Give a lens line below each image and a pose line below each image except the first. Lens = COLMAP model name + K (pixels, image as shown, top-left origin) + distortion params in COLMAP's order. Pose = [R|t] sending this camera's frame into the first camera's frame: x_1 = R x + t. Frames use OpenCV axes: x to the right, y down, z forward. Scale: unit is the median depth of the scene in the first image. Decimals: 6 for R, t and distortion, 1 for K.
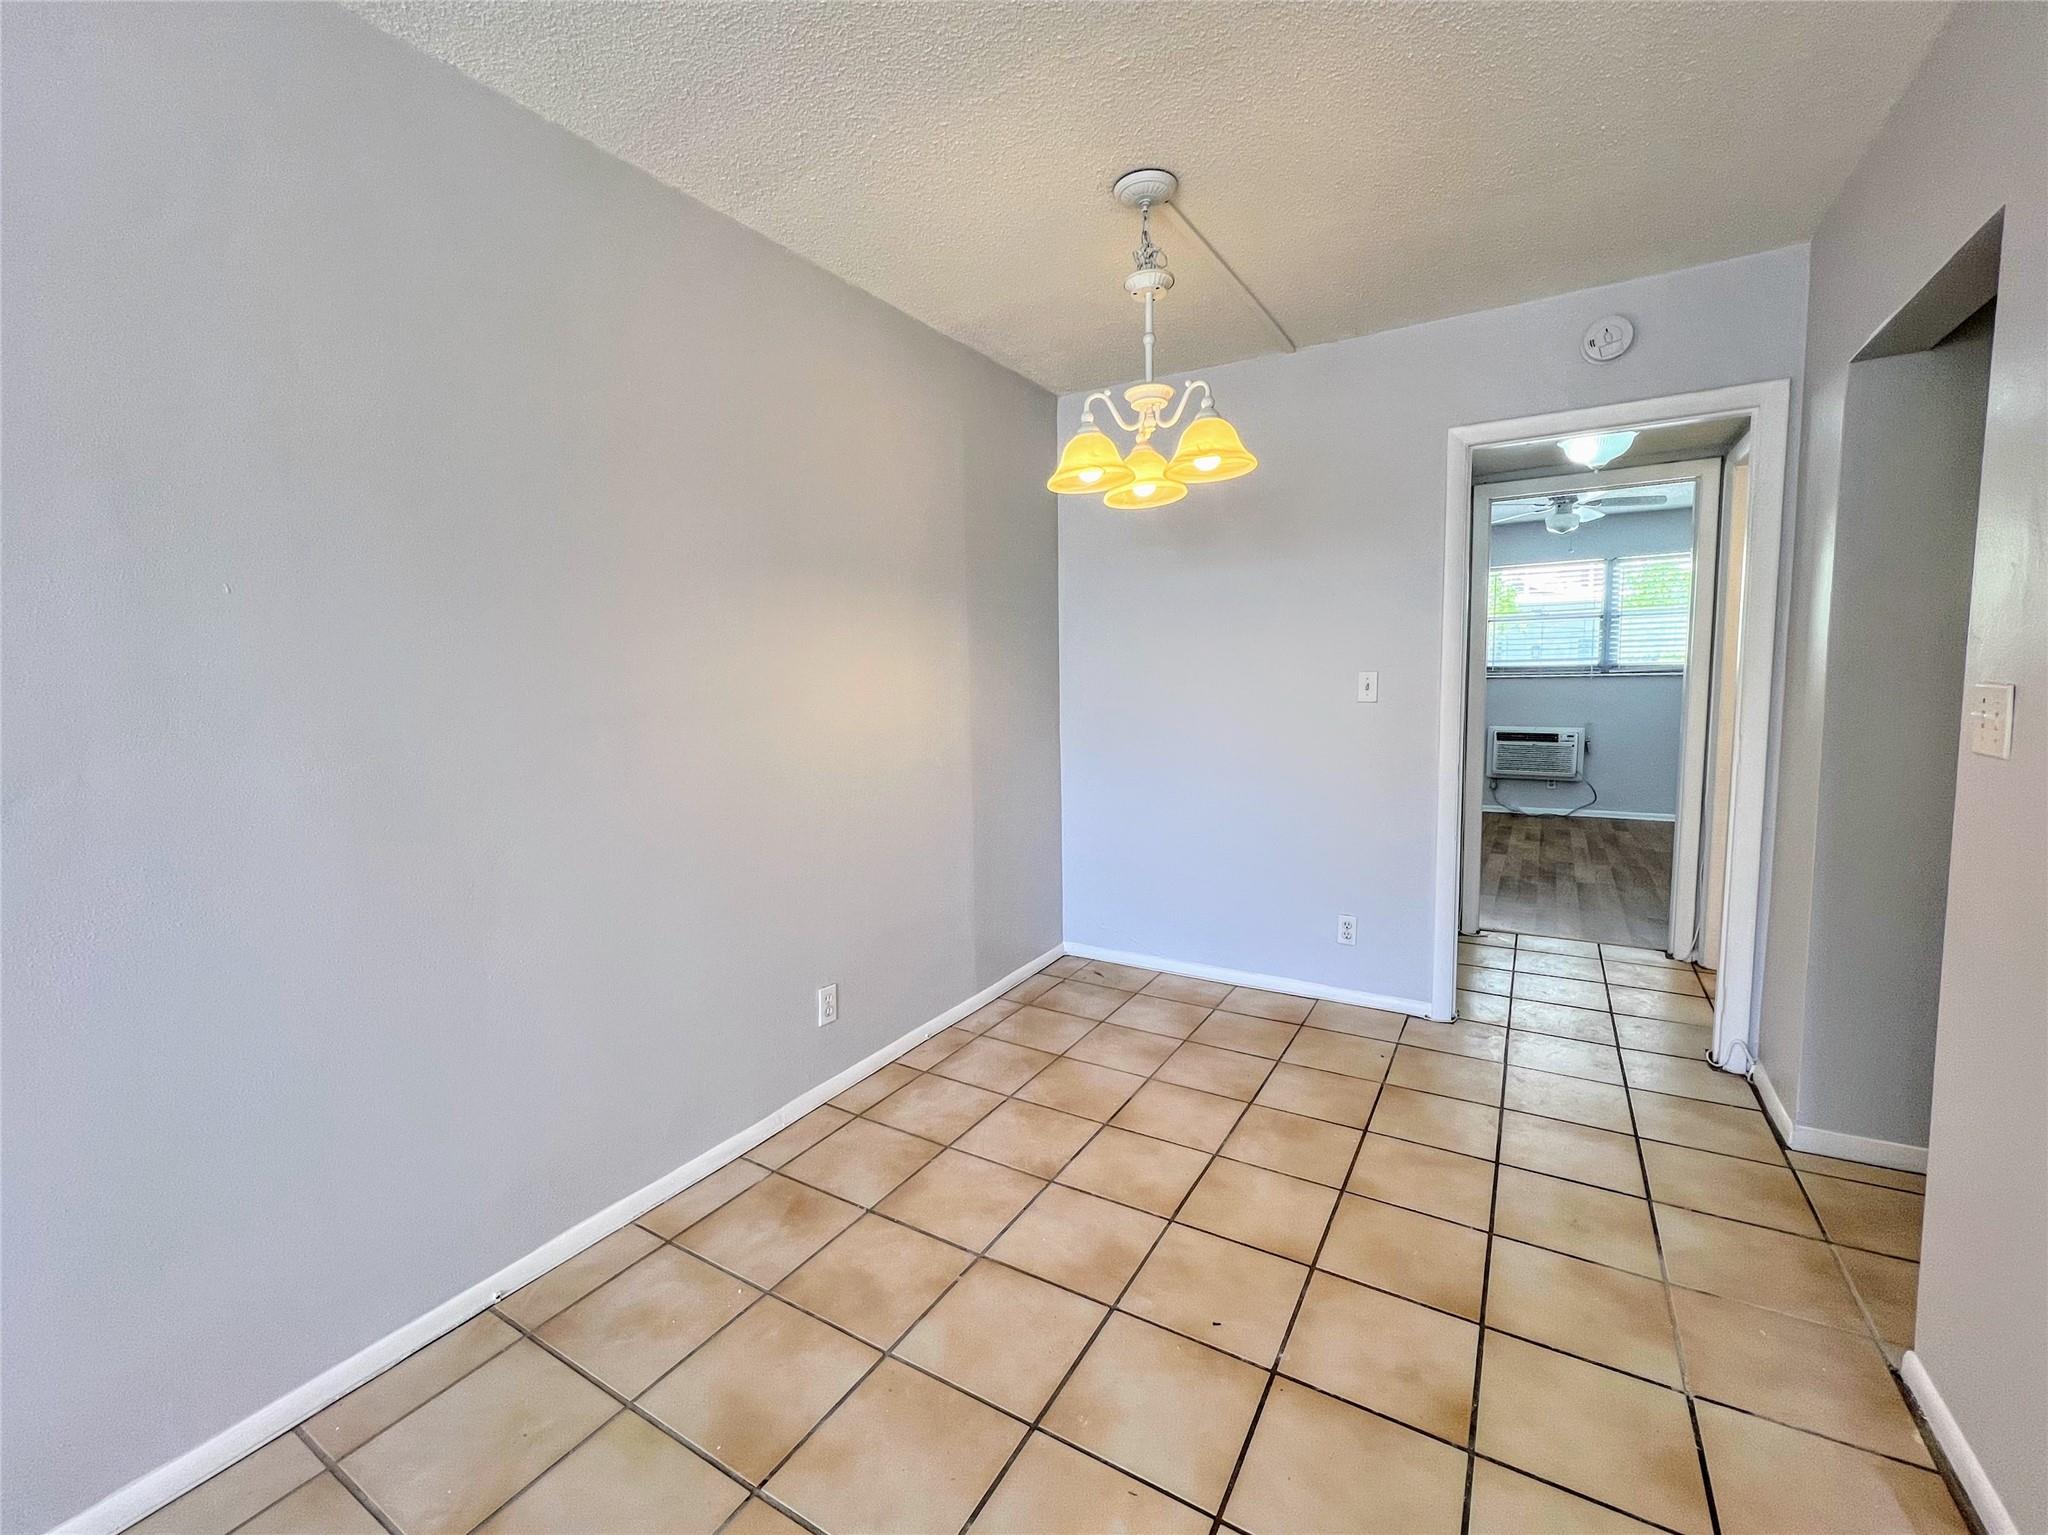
lens RADIAL K [[863.1, 0, 1021.0], [0, 863.1, 763.0], [0, 0, 1]] dist [-0.000735, -0.000417]
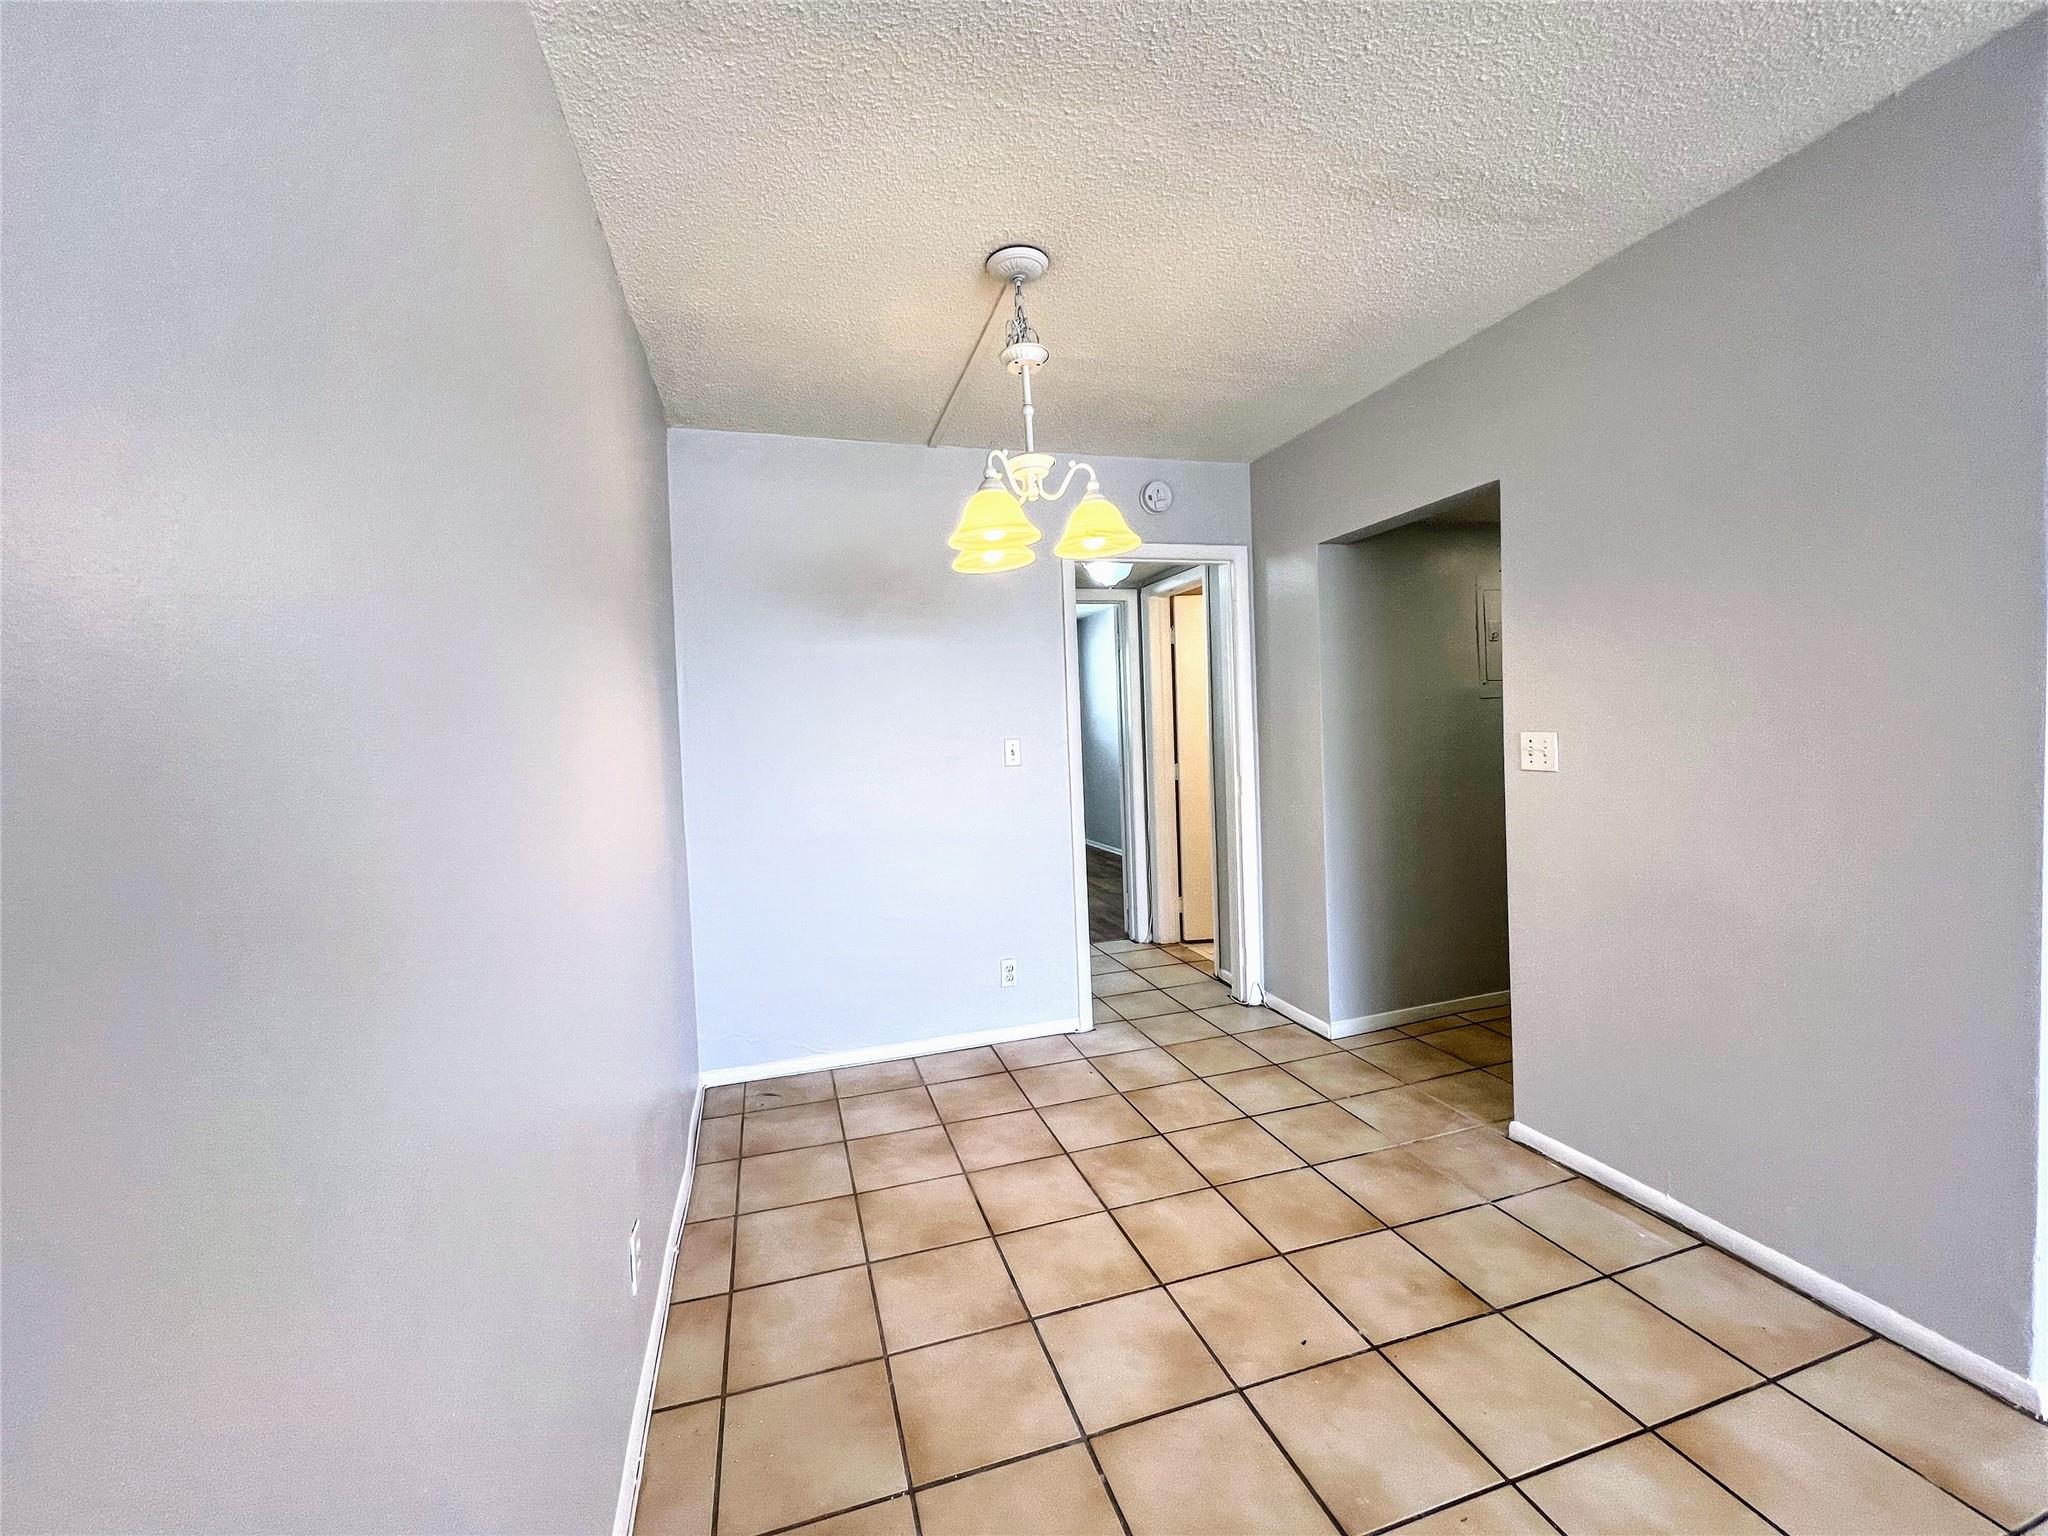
lens RADIAL K [[820.4, 0, 1022.3], [0, 820.4, 766.5], [0, 0, 1]] dist [-0.001384, 0.000510]
pose [[0.667974, -0.042854, 0.742950, -0.500694], [0.103384, 0.994004, -0.035617, -0.038950], [-0.736969, 0.100600, 0.668399, 0.349524]]
